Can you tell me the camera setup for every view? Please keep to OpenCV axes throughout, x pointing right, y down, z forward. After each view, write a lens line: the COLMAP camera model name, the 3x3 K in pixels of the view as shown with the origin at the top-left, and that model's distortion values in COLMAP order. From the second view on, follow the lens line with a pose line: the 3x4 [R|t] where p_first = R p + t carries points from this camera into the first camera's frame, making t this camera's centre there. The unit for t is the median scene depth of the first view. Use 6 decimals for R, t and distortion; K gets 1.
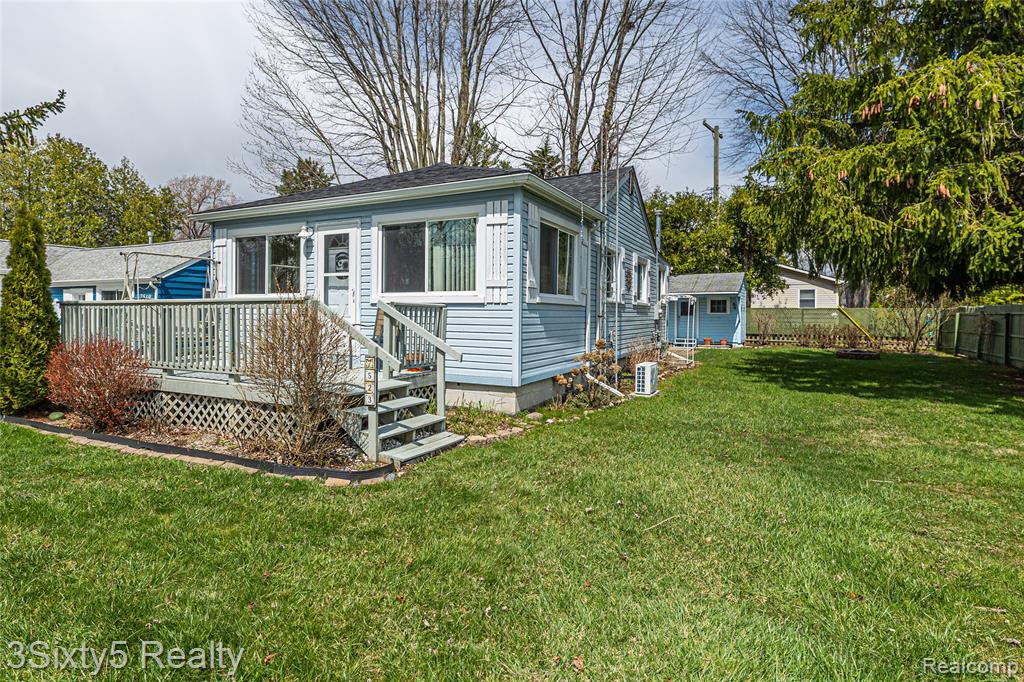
lens RADIAL K [[441.5, 0, 534.8], [0, 441.5, 312.3], [0, 0, 1]] dist [0.007152, 0.000497]
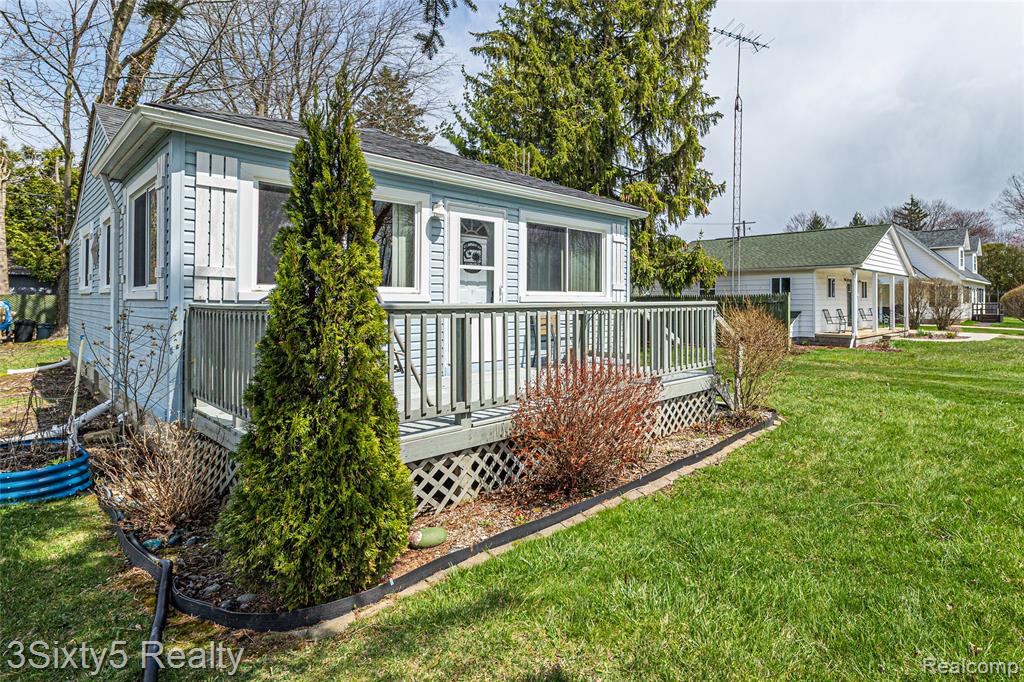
lens RADIAL K [[418.8, 0, 539.3], [0, 418.8, 298.0], [0, 0, 1]] dist [0.003839, -0.002148]
pose [[0.484668, 0.001021, 0.874698, -1.128549], [0.000360, 0.999999, -0.001367, -0.028233], [-0.874698, 0.000978, 0.484667, 0.530415]]
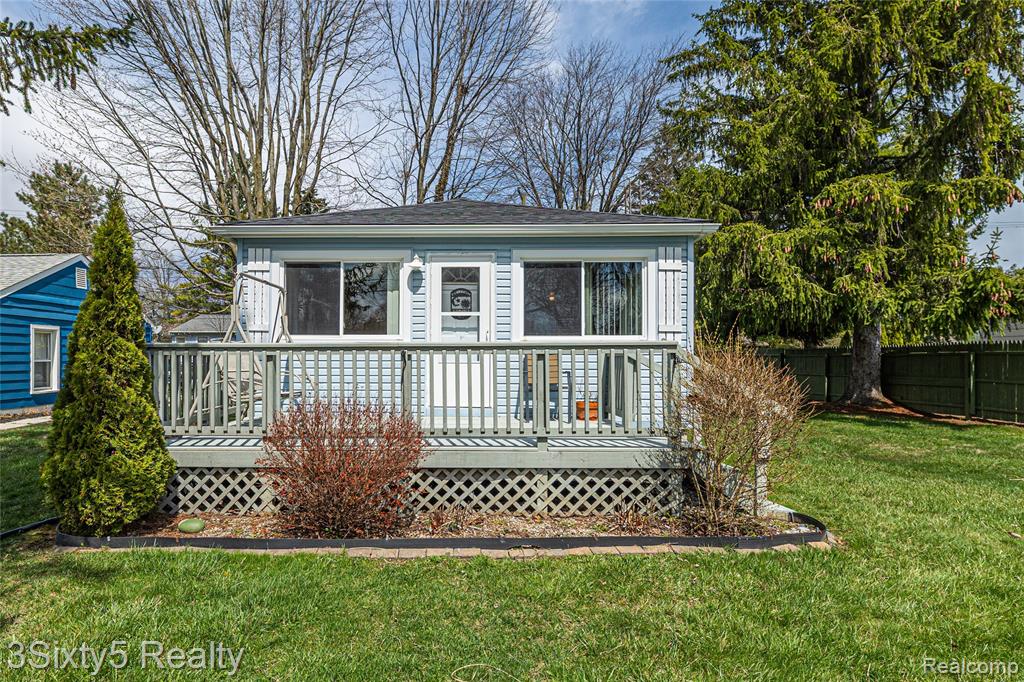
lens RADIAL K [[418.8, 0, 516.0], [0, 418.8, 349.9], [0, 0, 1]] dist [0.003839, -0.002148]
pose [[0.928934, 0.000430, 0.370245, -0.674167], [0.004898, 0.999898, -0.013449, -0.004769], [-0.370213, 0.014307, 0.928837, 0.213033]]
